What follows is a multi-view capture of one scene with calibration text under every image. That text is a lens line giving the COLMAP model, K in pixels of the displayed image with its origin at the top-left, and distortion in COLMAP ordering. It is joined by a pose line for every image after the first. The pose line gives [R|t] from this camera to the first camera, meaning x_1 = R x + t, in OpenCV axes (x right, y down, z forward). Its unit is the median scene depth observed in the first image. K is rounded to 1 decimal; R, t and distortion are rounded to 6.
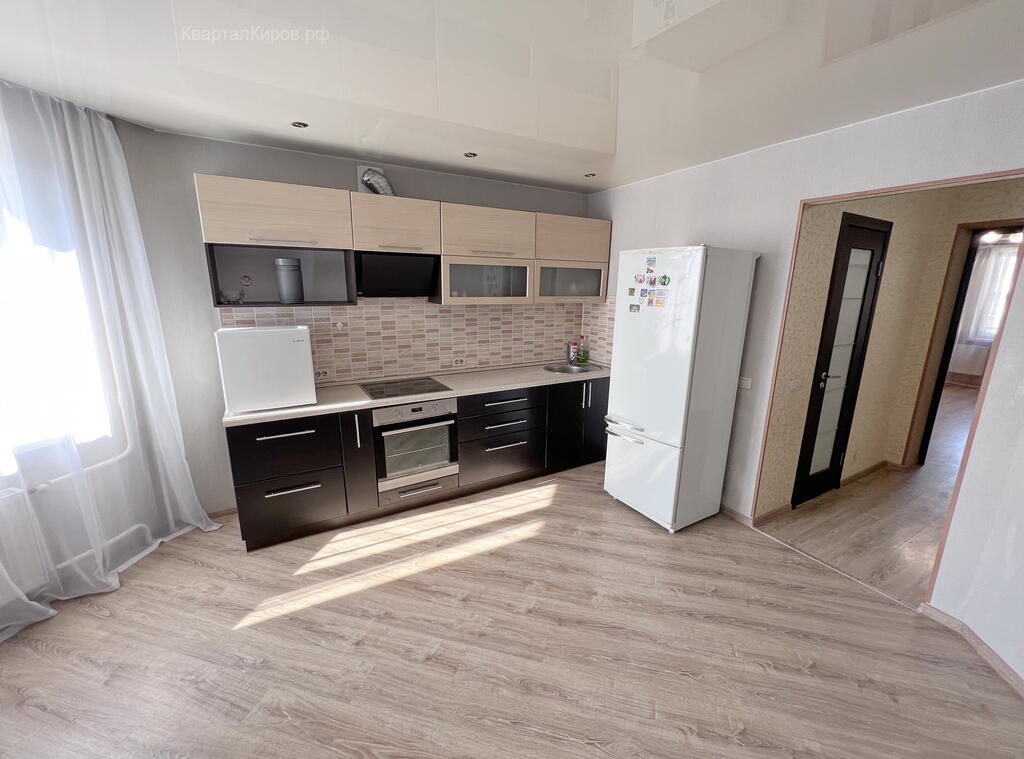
lens RADIAL K [[414.6, 0, 514.2], [0, 414.6, 380.8], [0, 0, 1]] dist [-0.000348, -0.000290]
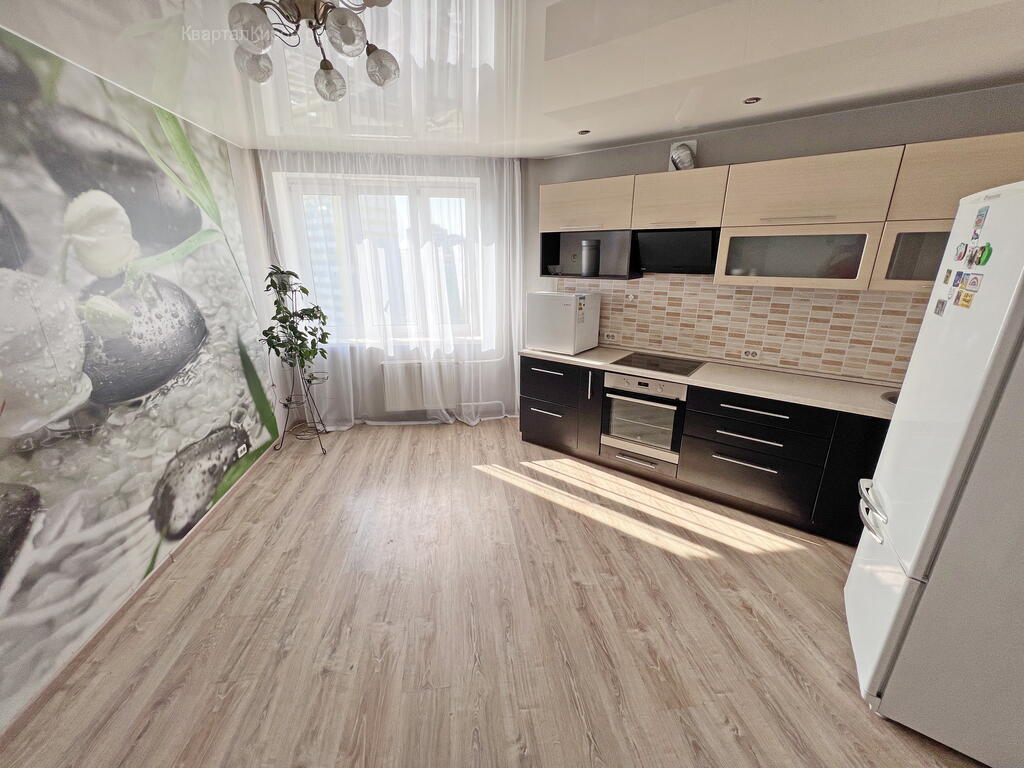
lens RADIAL K [[414.6, 0, 514.0], [0, 414.6, 385.2], [0, 0, 1]] dist [-0.000348, -0.000290]
pose [[0.390225, 0.266893, -0.881188, 0.530487], [-0.206301, 0.958076, 0.198823, -0.064160], [0.897310, 0.104205, 0.428925, 0.254923]]
